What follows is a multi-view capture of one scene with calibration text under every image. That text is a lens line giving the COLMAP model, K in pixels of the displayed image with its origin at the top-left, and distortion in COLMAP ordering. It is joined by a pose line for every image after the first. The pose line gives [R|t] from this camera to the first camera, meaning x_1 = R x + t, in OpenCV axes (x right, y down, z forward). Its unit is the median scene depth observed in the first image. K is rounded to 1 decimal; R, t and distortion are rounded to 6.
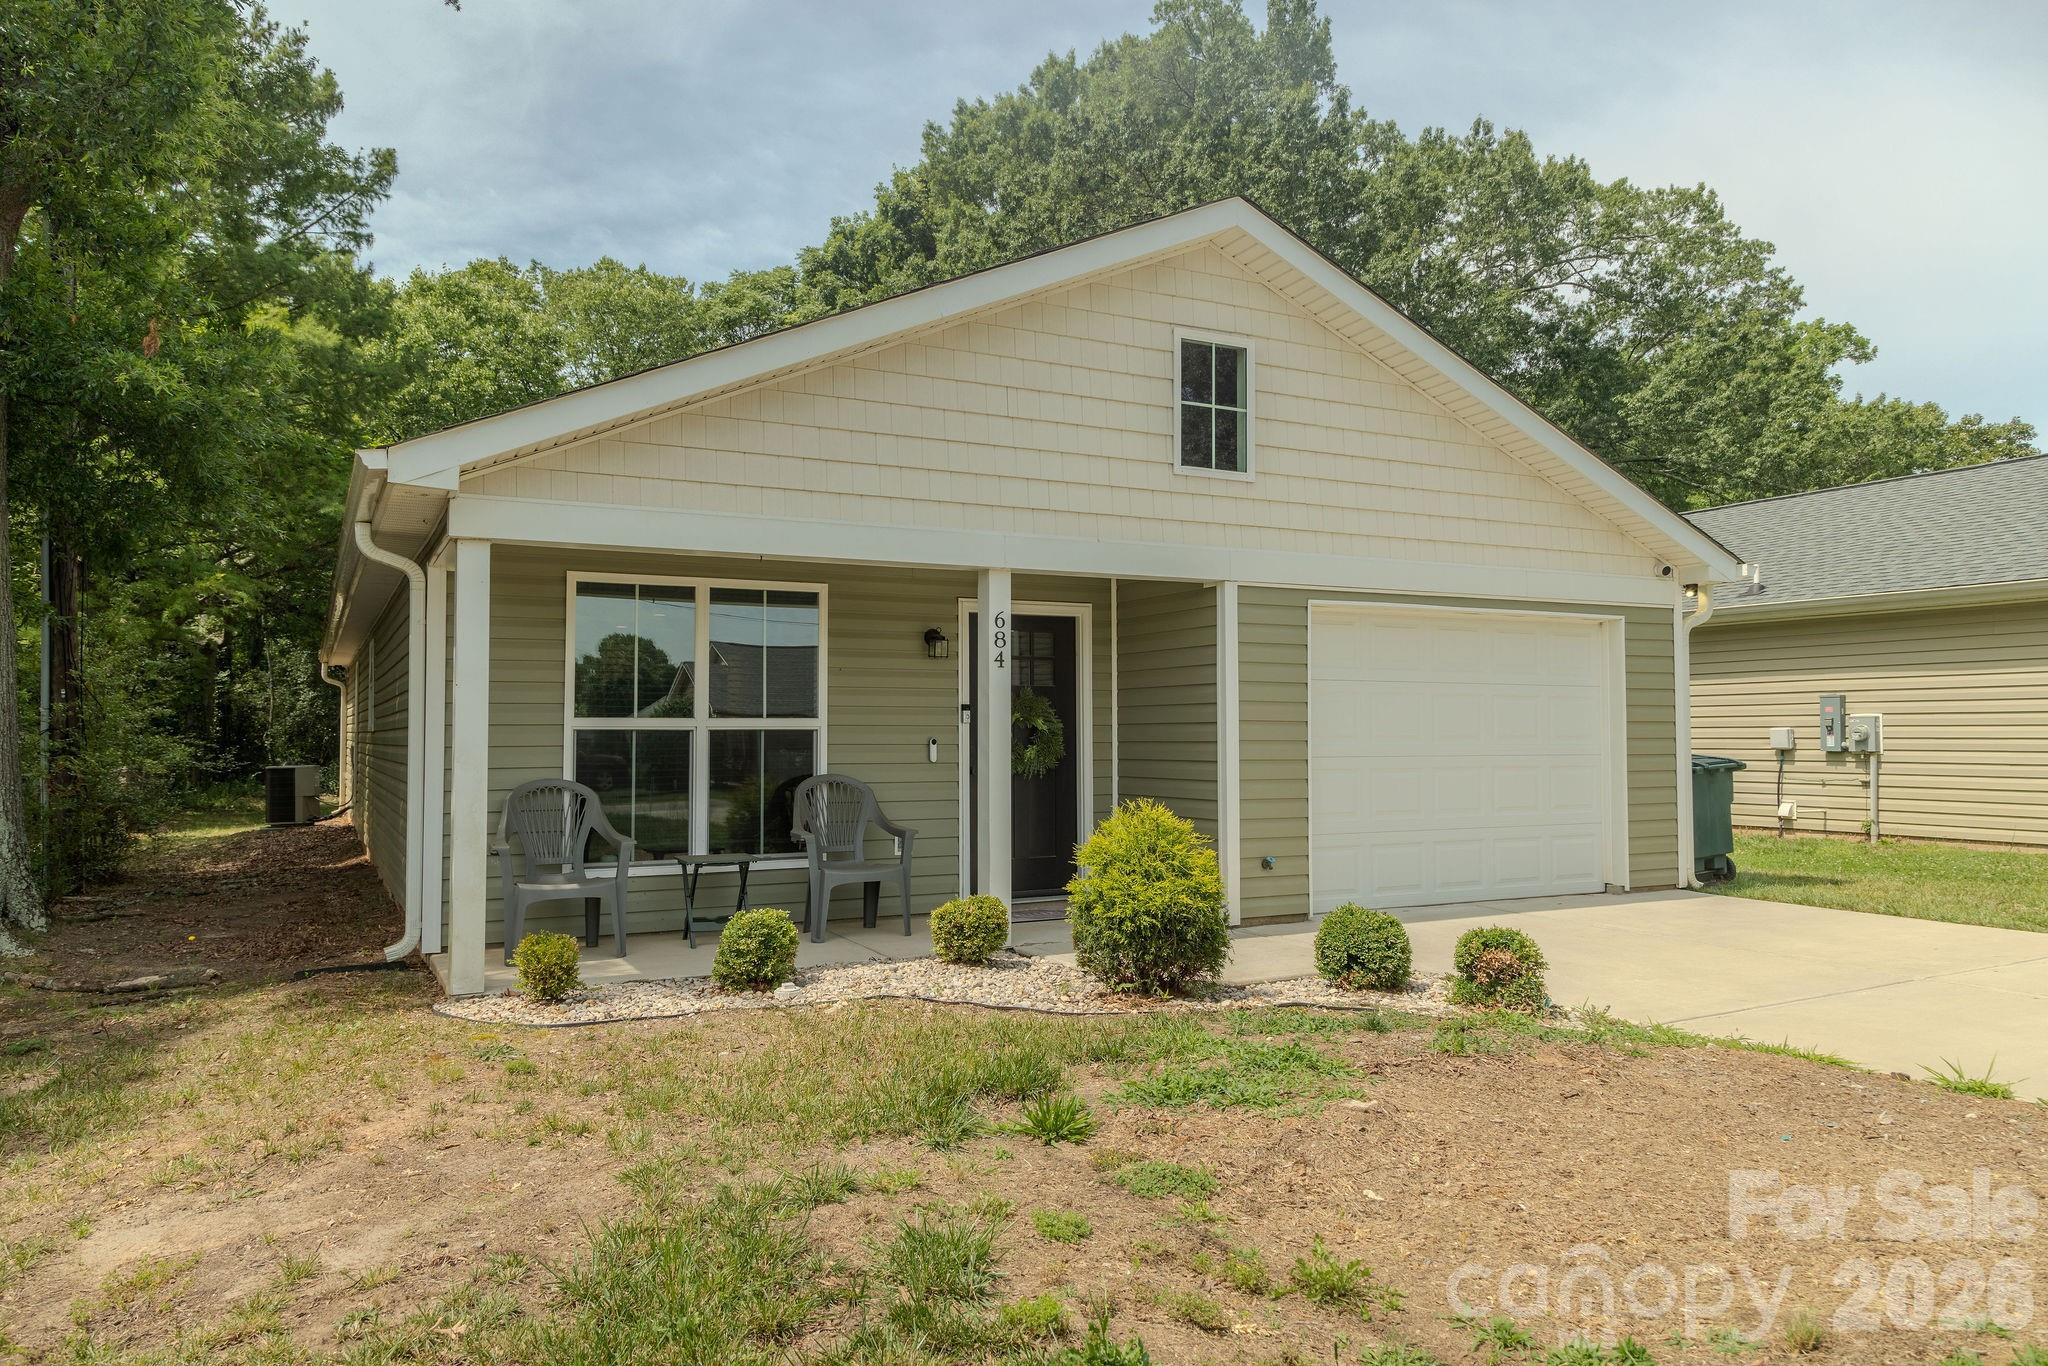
lens RADIAL K [[1346.8, 0, 1024.0], [0, 1346.8, 683.0], [0, 0, 1]] dist [0.003584, 0.000412]
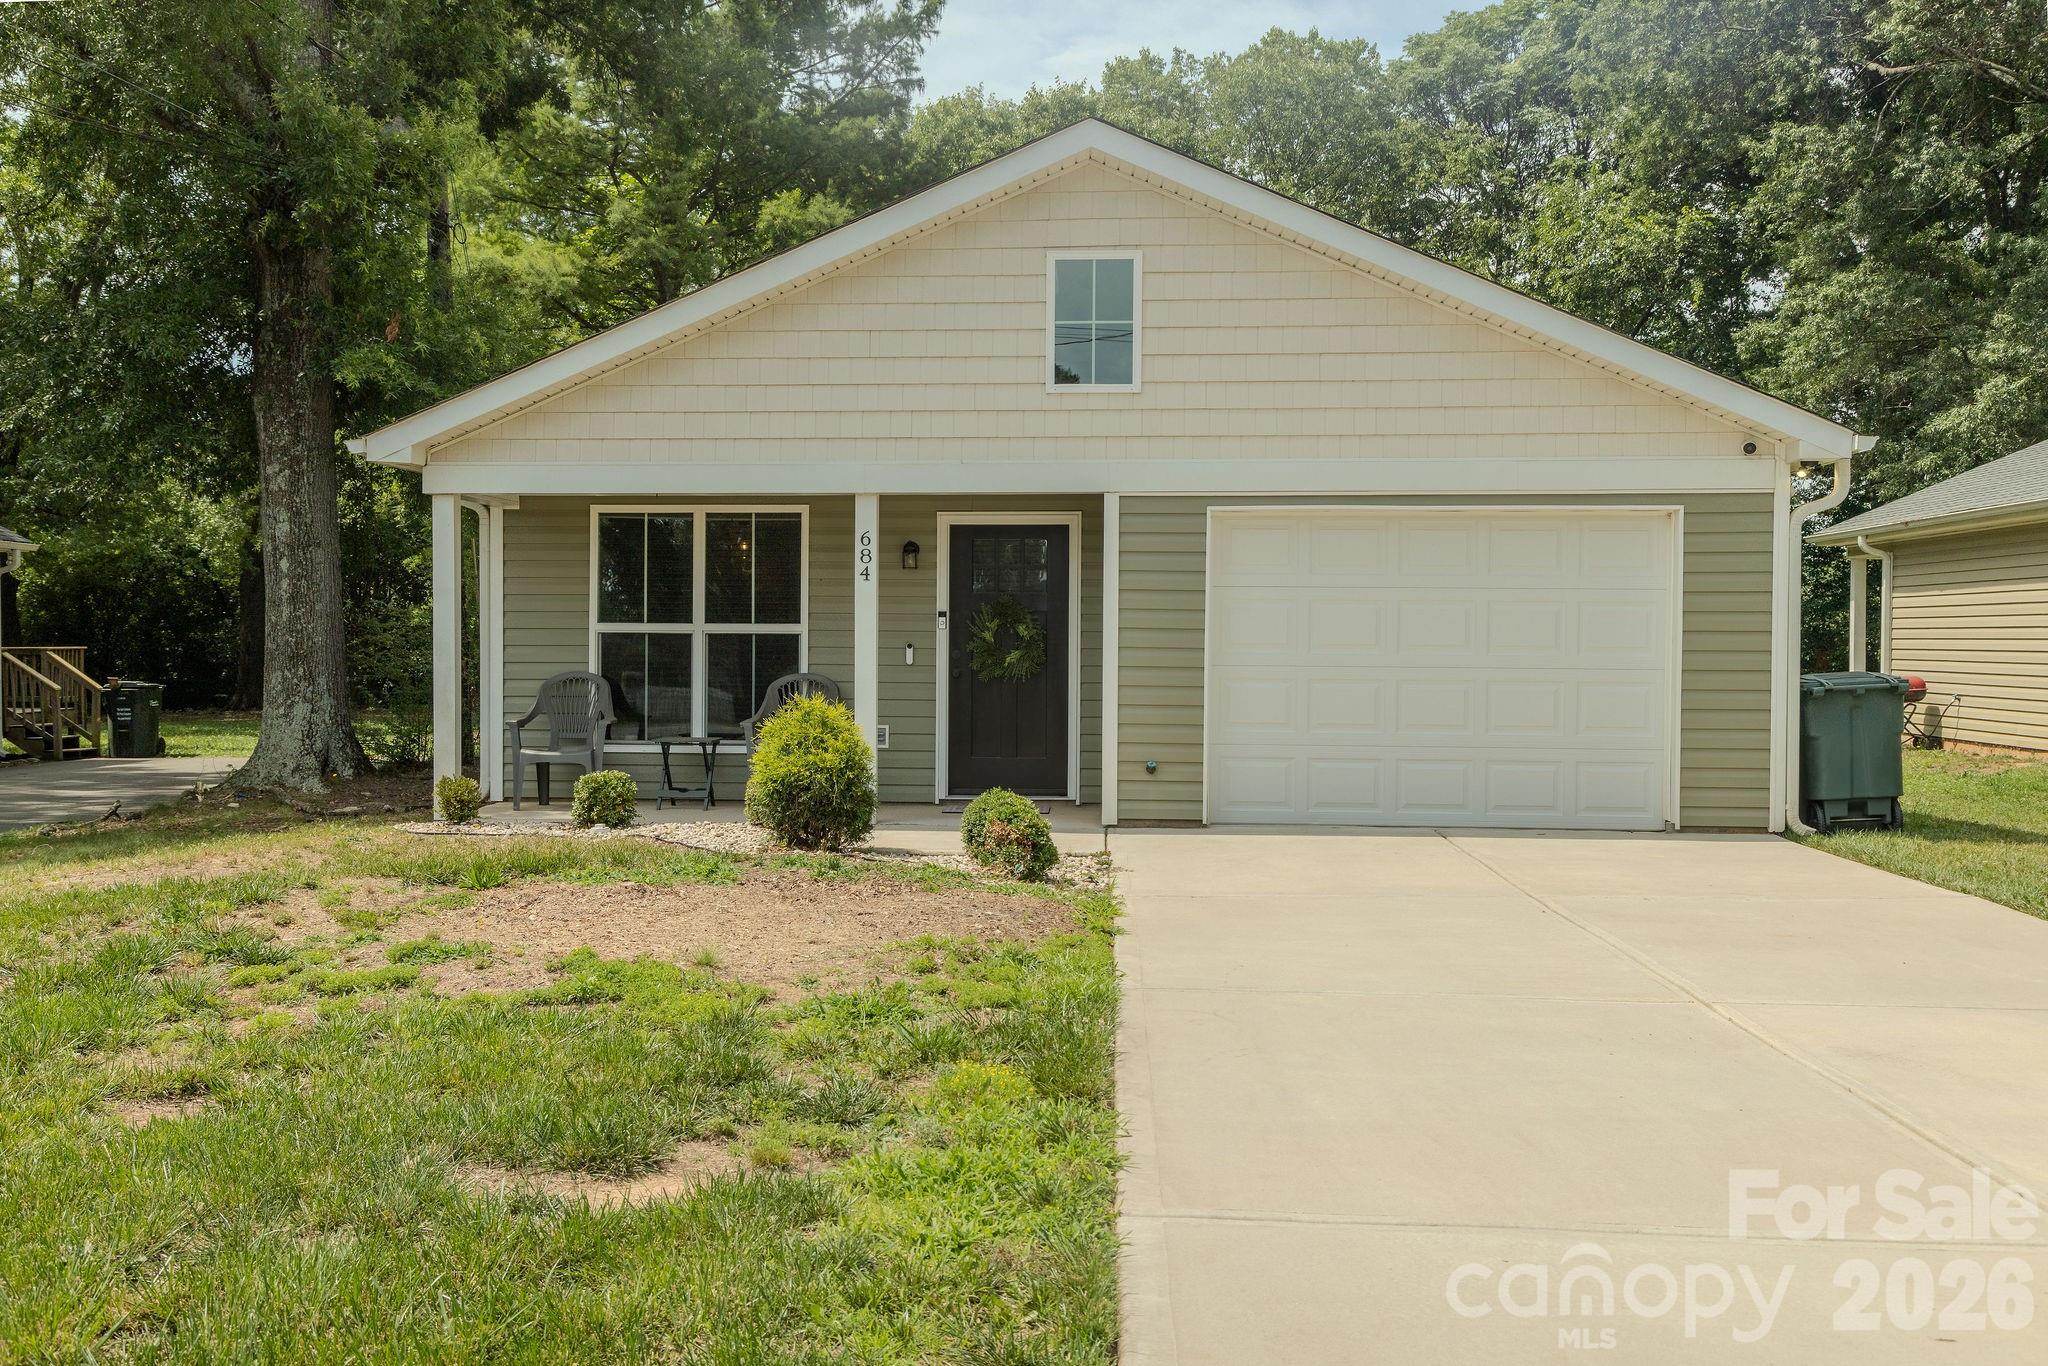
lens RADIAL K [[1943.7, 0, 1020.6], [0, 1943.7, 655.7], [0, 0, 1]] dist [0.108867, -0.728413]
pose [[0.852663, 0.013041, -0.522299, 0.861498], [0.011914, 0.998943, 0.044392, -0.017504], [0.522325, -0.044074, 0.851606, -0.302486]]
